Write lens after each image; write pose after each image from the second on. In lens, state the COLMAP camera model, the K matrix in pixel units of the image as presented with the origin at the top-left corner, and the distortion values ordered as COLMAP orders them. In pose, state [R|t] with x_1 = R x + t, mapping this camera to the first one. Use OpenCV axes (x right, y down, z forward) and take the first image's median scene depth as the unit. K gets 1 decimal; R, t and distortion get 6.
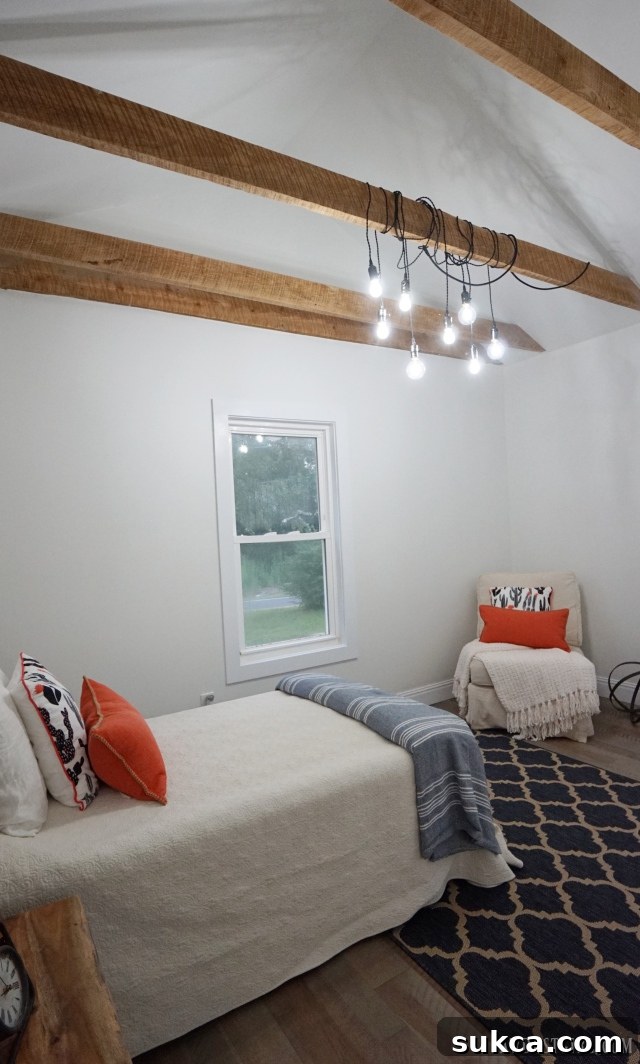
lens RADIAL K [[497.5, 0, 316.2], [0, 497.5, 535.8], [0, 0, 1]] dist [-0.021769, 0.003623]
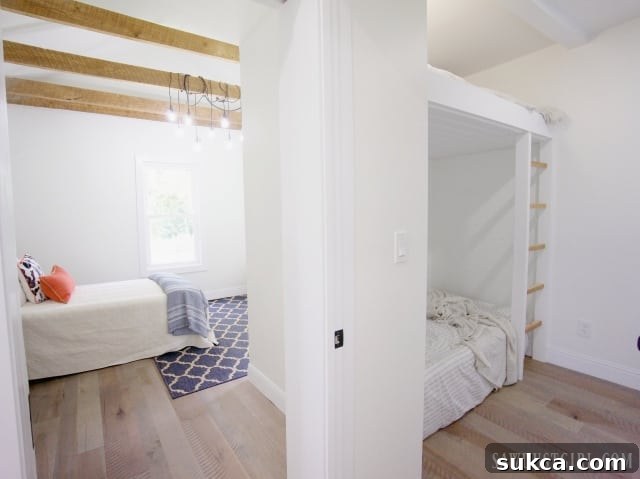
lens RADIAL K [[325.0, 0, 322.8], [0, 325.0, 234.3], [0, 0, 1]] dist [-0.004238, 0.001931]
pose [[0.998783, 0.038942, -0.030254, 1.217125], [-0.037200, 0.997728, 0.056161, -0.036229], [0.032372, -0.054967, 0.997963, -0.826504]]
